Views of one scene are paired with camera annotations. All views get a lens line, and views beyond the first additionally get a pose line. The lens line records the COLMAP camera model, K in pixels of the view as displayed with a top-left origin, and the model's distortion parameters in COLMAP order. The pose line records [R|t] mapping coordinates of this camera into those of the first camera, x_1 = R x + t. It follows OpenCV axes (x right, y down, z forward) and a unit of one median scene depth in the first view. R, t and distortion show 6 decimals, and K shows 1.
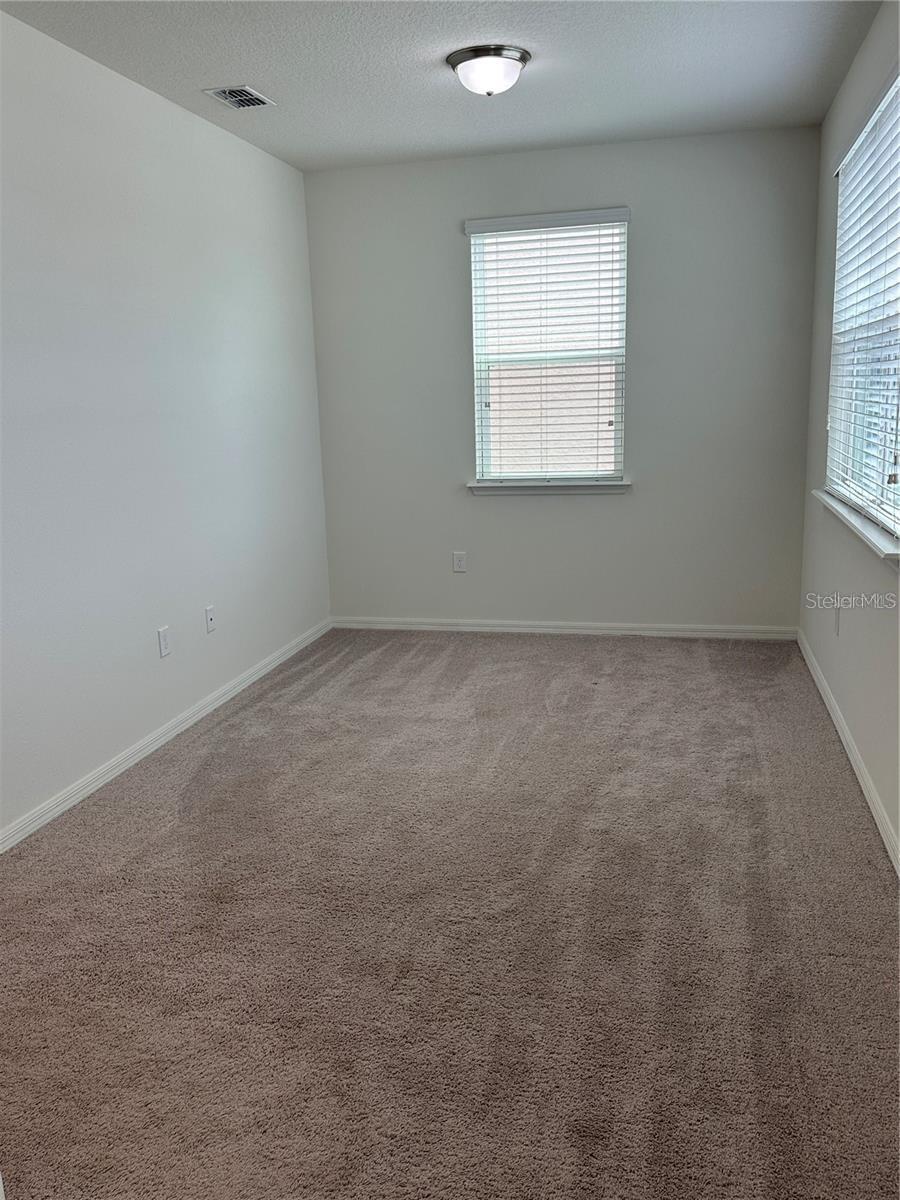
lens RADIAL K [[971.3, 0, 453.3], [0, 971.3, 595.5], [0, 0, 1]] dist [0.045580, -0.065895]
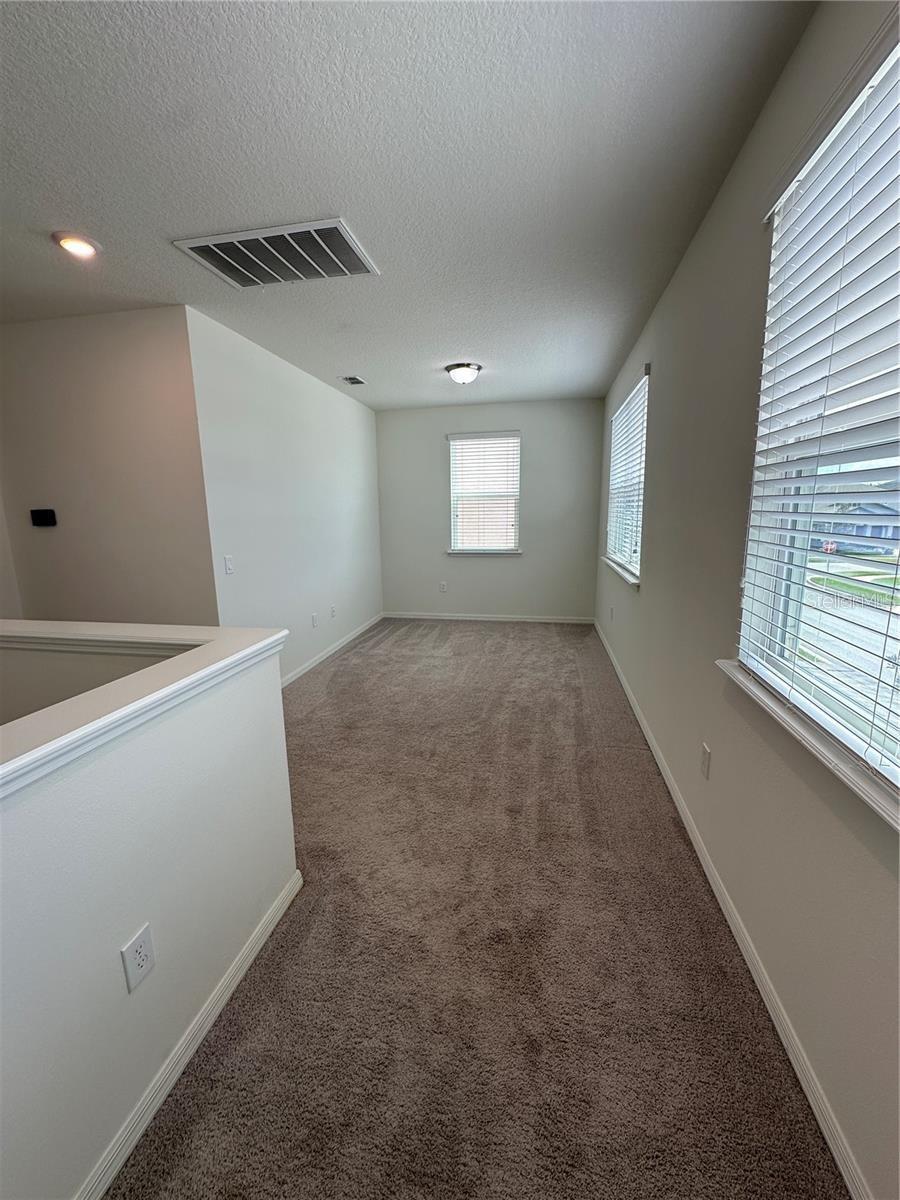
lens RADIAL K [[479.2, 0, 450.2], [0, 479.2, 597.9], [0, 0, 1]] dist [-0.009681, -0.000419]
pose [[0.998724, 0.009832, 0.049529, -0.048117], [-0.008708, 0.999701, -0.022855, 0.021046], [-0.049739, 0.022394, 0.998511, -0.119712]]
